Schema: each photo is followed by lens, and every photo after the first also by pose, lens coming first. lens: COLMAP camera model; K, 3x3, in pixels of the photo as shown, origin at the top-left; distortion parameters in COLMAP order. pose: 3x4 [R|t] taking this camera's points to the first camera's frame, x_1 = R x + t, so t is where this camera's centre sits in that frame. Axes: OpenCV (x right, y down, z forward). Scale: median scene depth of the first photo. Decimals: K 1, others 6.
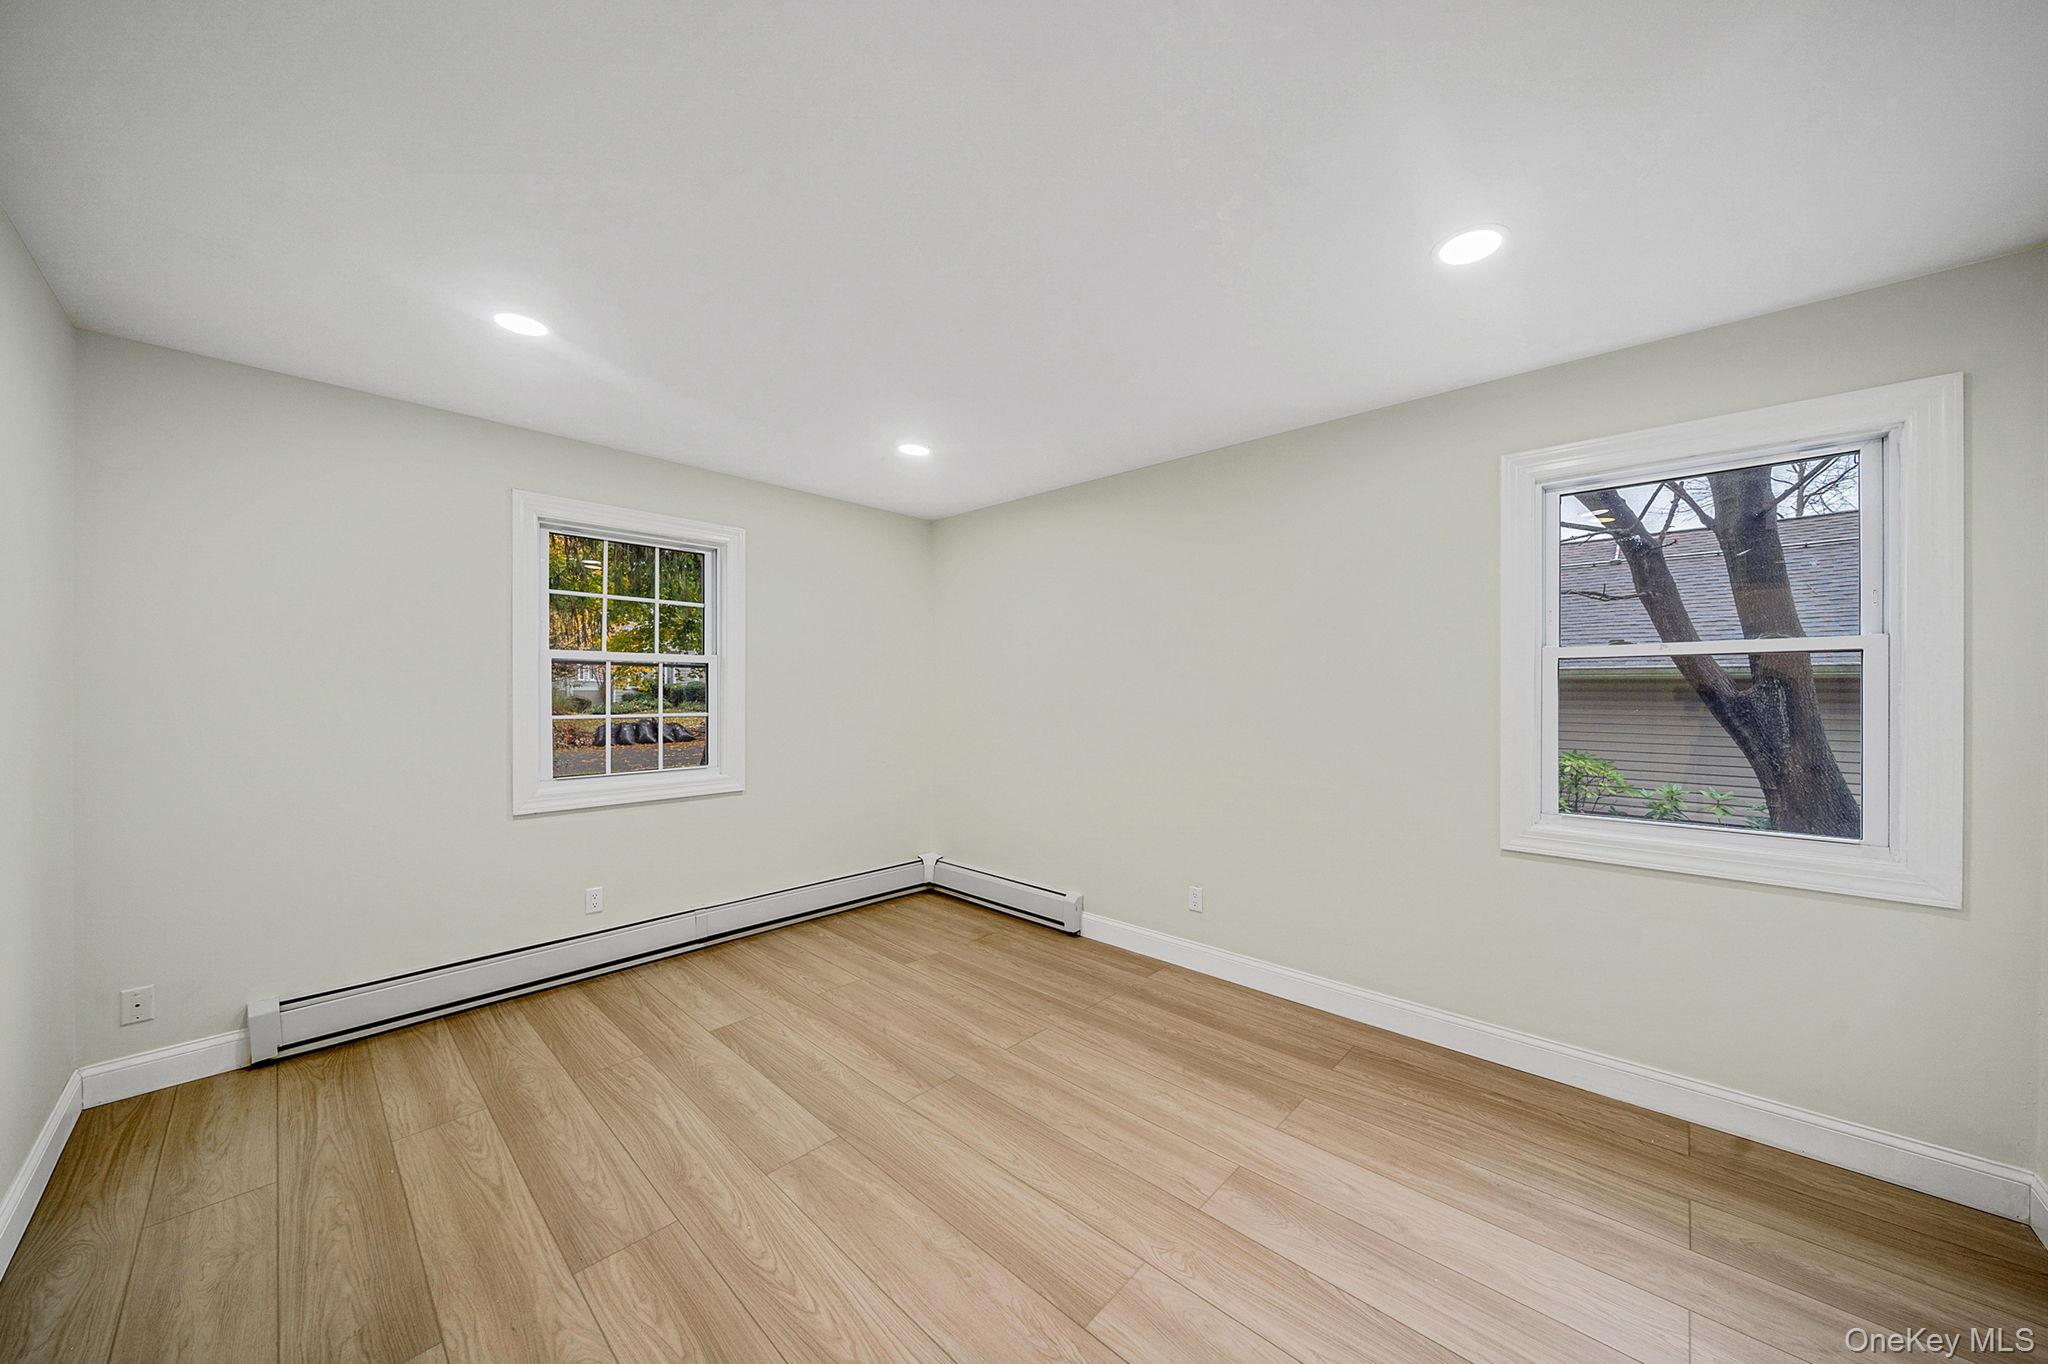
lens RADIAL K [[712.9, 0, 1020.6], [0, 712.9, 685.9], [0, 0, 1]] dist [0.000529, 0.000012]
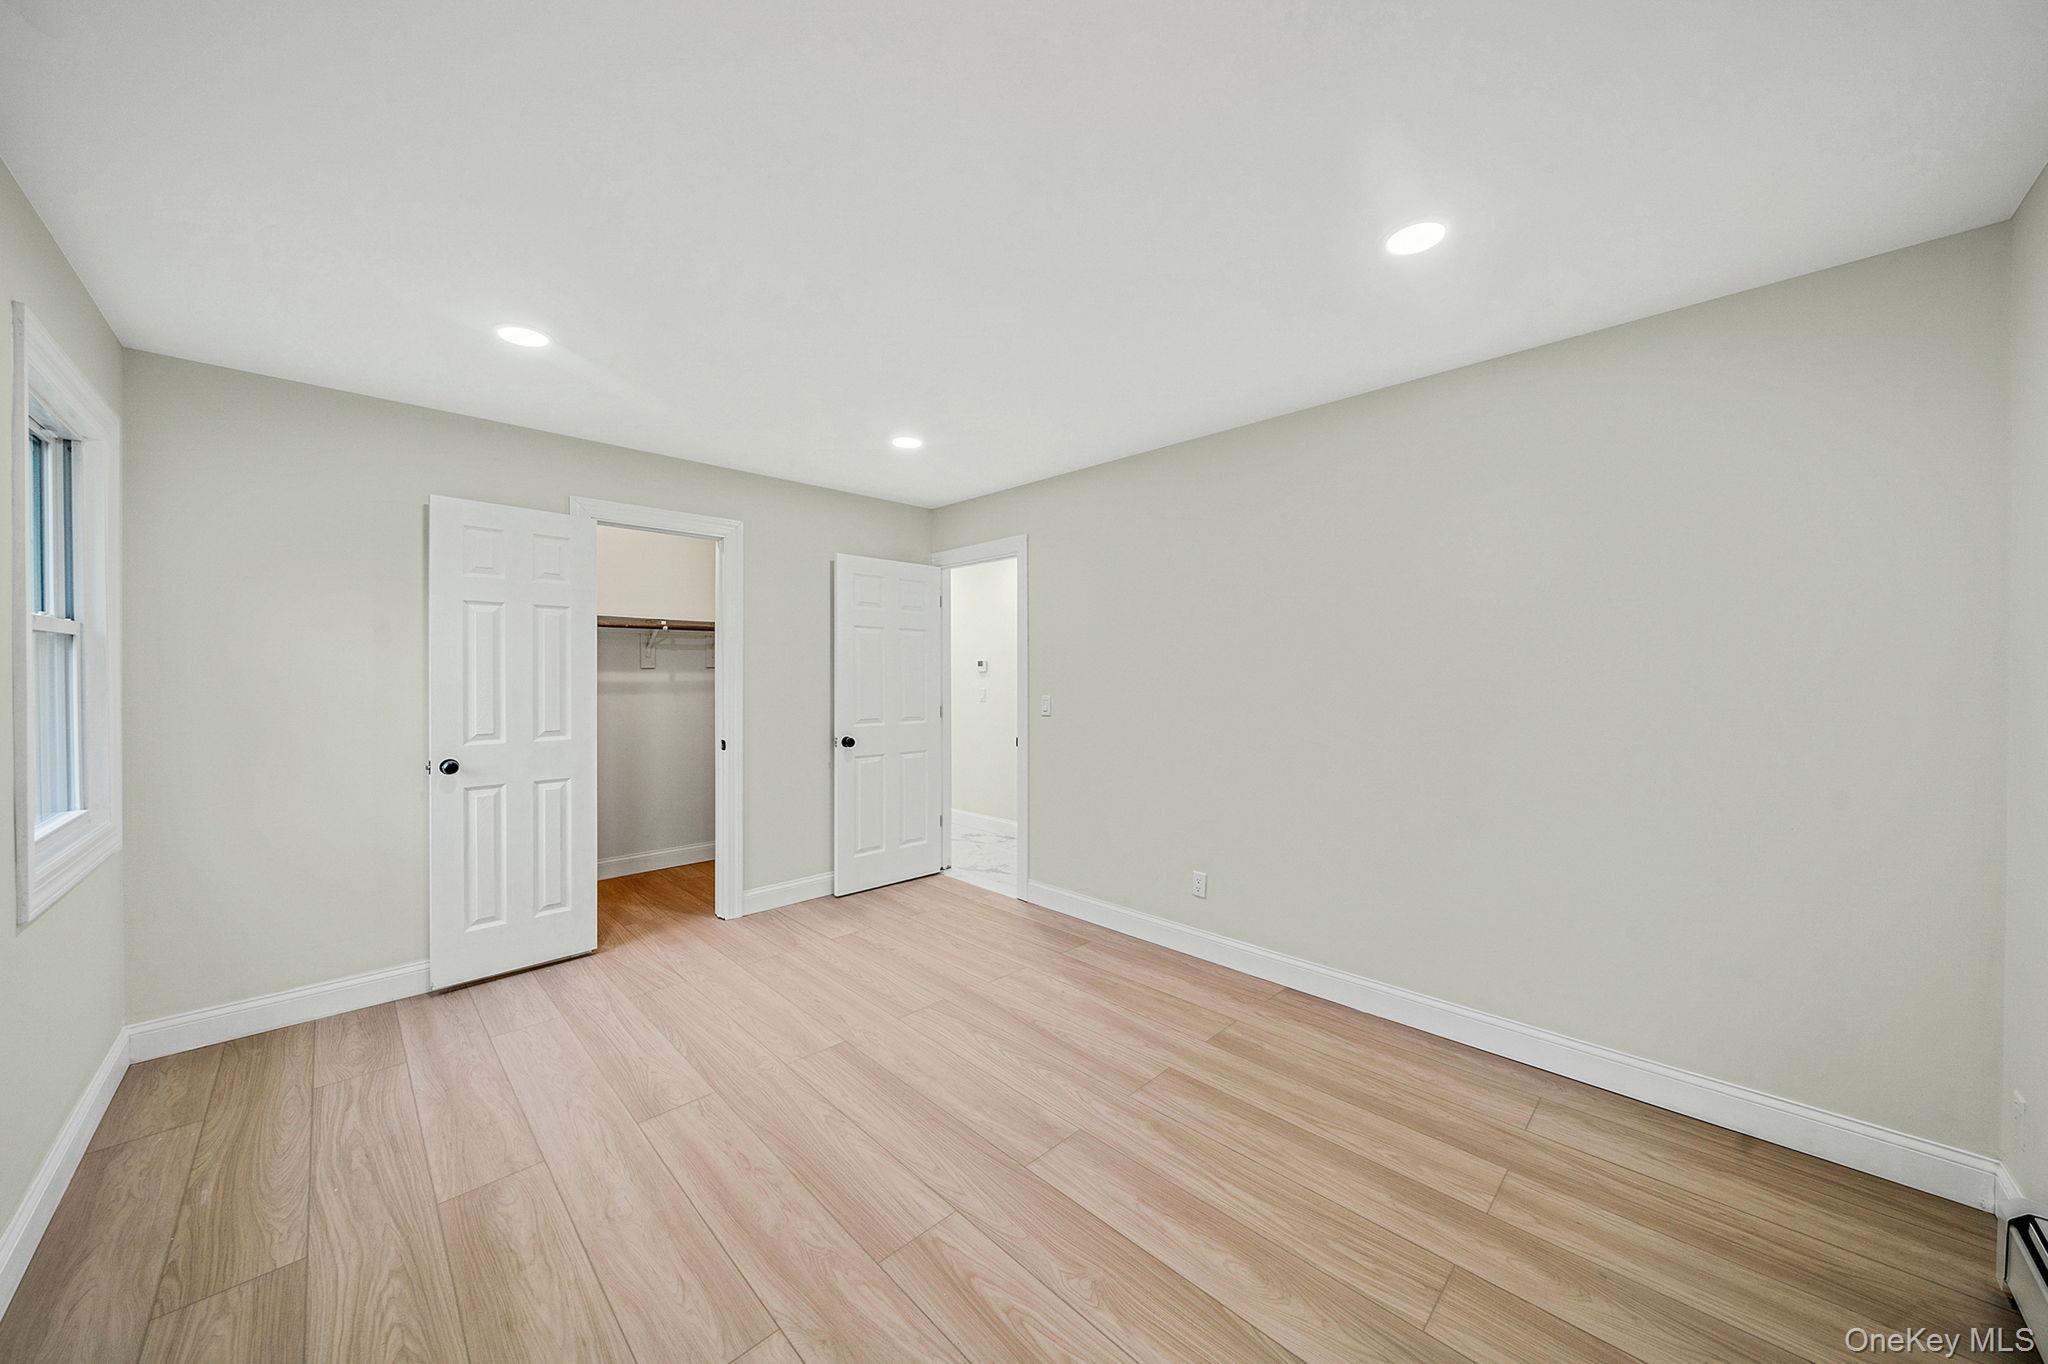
lens RADIAL K [[712.9, 0, 1027.7], [0, 712.9, 682.3], [0, 0, 1]] dist [0.000529, 0.000012]
pose [[-0.999615, -0.004098, 0.027431, -0.278921], [-0.003954, 0.999978, 0.005282, 0.007087], [-0.027452, 0.005171, -0.999610, 1.902995]]
